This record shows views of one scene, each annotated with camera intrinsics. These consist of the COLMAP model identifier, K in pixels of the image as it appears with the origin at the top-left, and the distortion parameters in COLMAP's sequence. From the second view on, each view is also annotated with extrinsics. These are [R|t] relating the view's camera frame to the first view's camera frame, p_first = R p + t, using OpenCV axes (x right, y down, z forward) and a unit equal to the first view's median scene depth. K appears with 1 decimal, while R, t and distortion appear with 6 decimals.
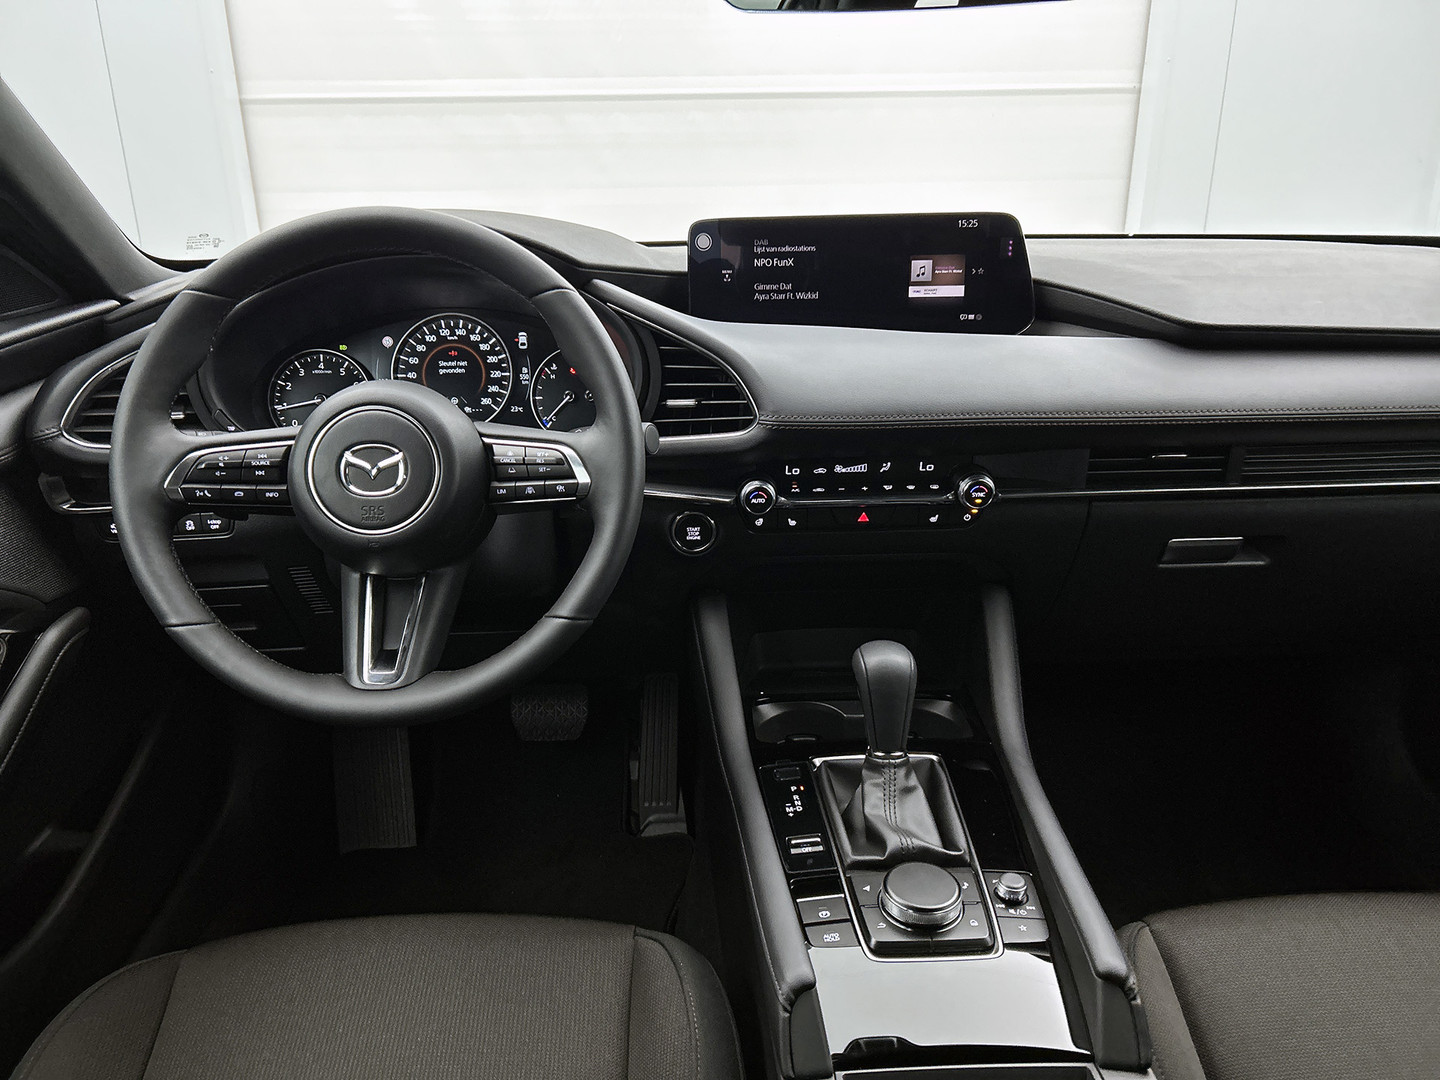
lens RADIAL K [[1085.1, 0, 716.1], [0, 1085.1, 555.3], [0, 0, 1]] dist [0.041274, -0.062209]
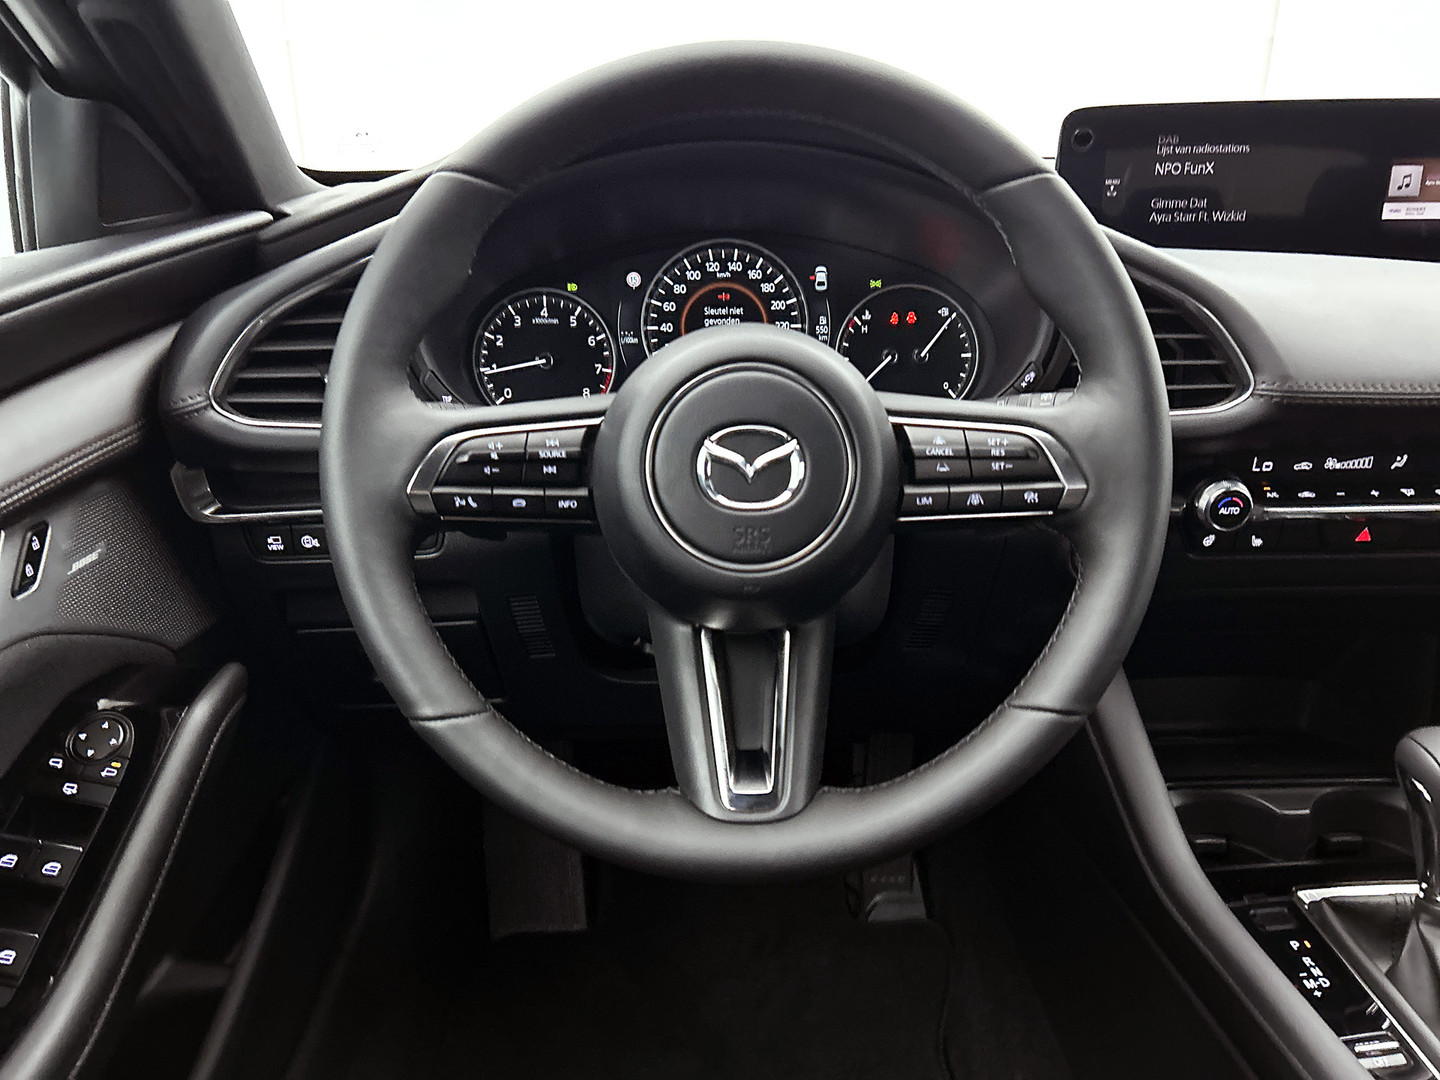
lens RADIAL K [[1085.1, 0, 715.8], [0, 1085.1, 545.7], [0, 0, 1]] dist [0.041274, -0.062209]
pose [[0.999967, 0.007563, -0.002925, -0.277198], [-0.007529, 0.999909, 0.011230, -0.033929], [0.003010, -0.011208, 0.999933, 0.323730]]
